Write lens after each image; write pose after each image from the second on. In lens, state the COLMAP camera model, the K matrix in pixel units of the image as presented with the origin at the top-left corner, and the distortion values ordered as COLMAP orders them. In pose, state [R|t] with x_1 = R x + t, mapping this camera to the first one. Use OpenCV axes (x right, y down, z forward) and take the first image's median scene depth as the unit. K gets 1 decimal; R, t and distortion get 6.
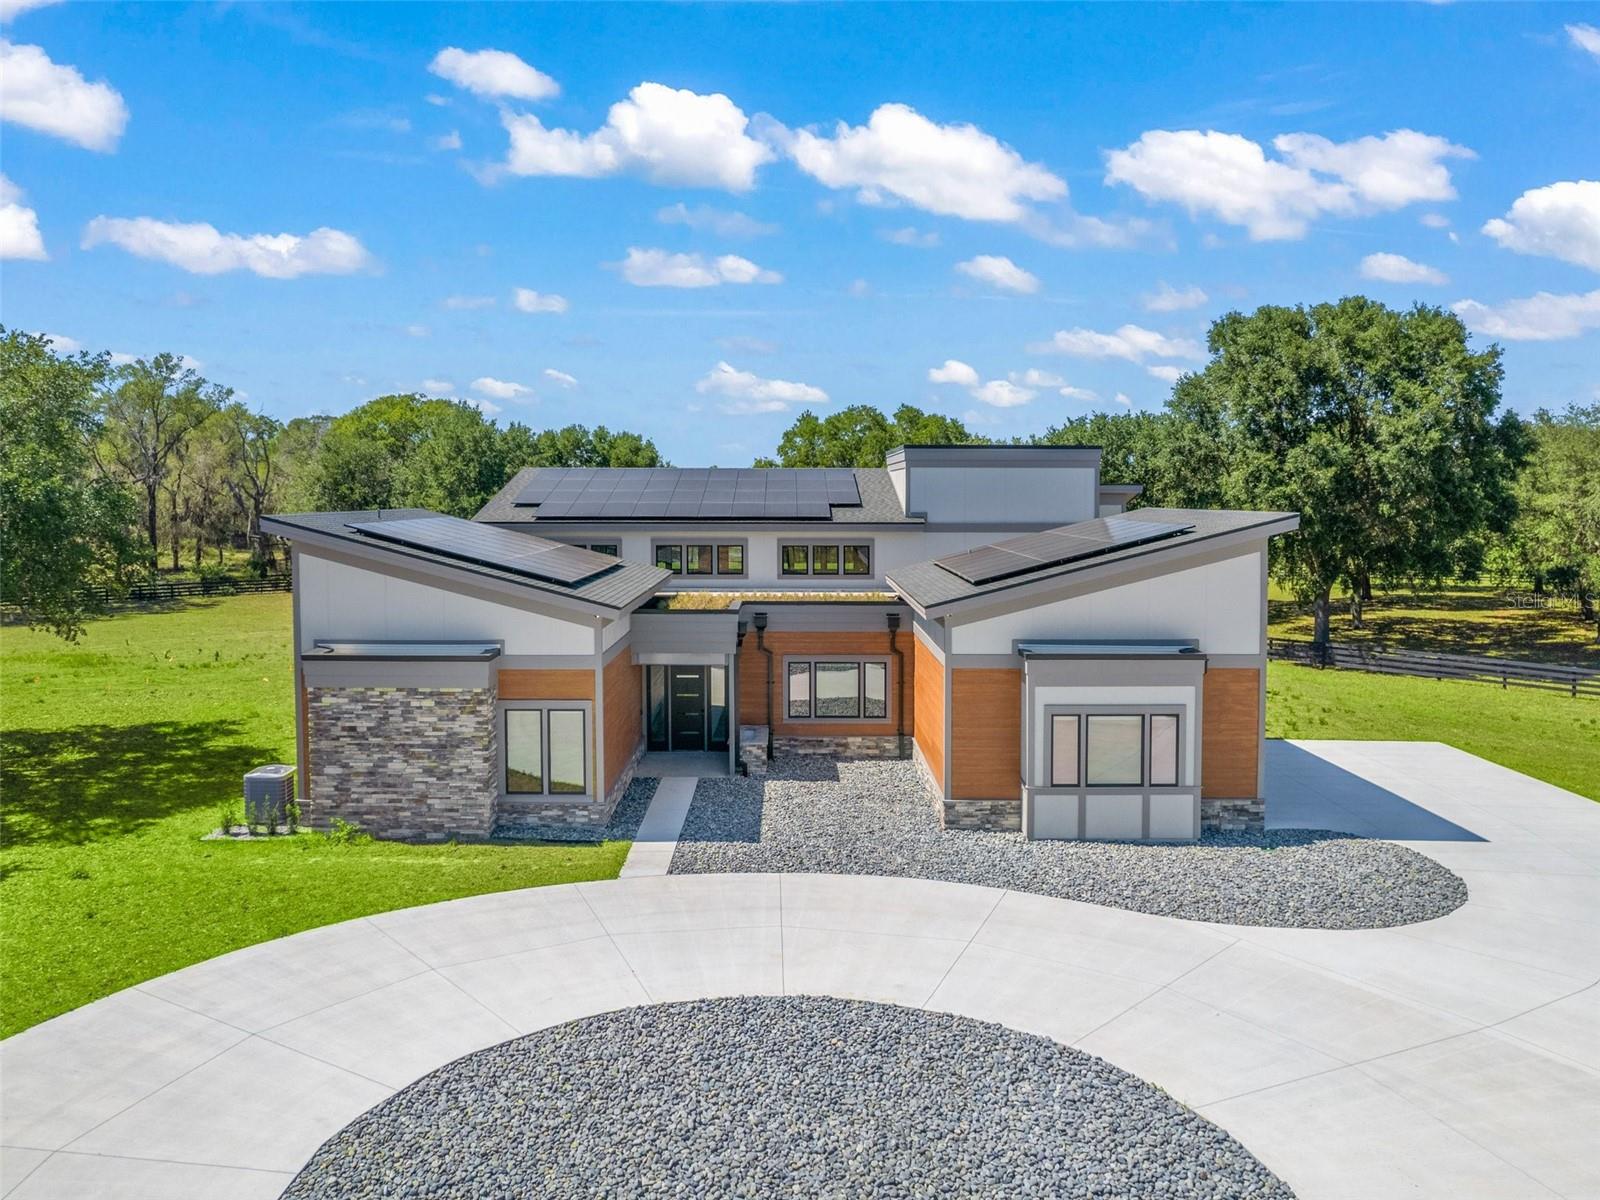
lens RADIAL K [[1162.2, 0, 786.7], [0, 1162.2, 516.1], [0, 0, 1]] dist [-0.073219, 0.054312]
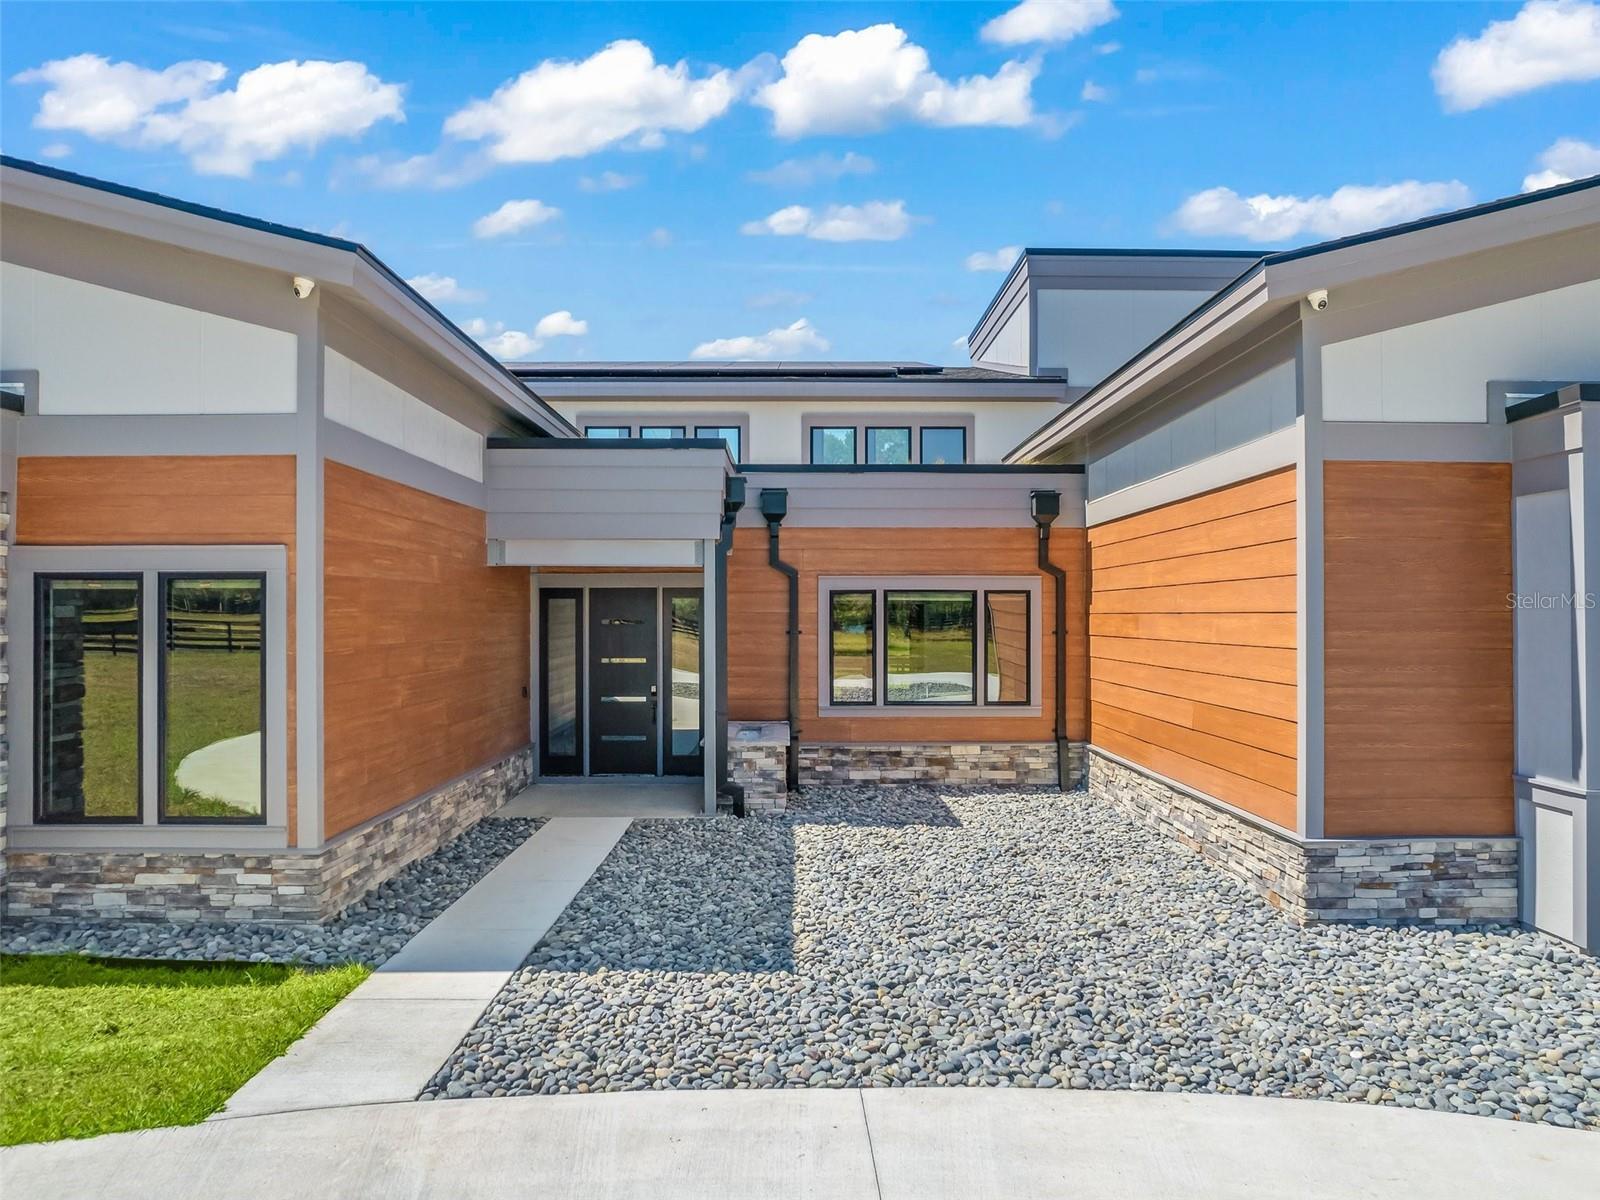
lens RADIAL K [[1162.2, 0, 806.2], [0, 1162.2, 584.3], [0, 0, 1]] dist [-0.073219, 0.054312]
pose [[0.999913, -0.000506, 0.013210, -0.019668], [0.001062, 0.999112, -0.042117, 0.190527], [-0.013177, 0.042127, 0.999025, 0.679537]]
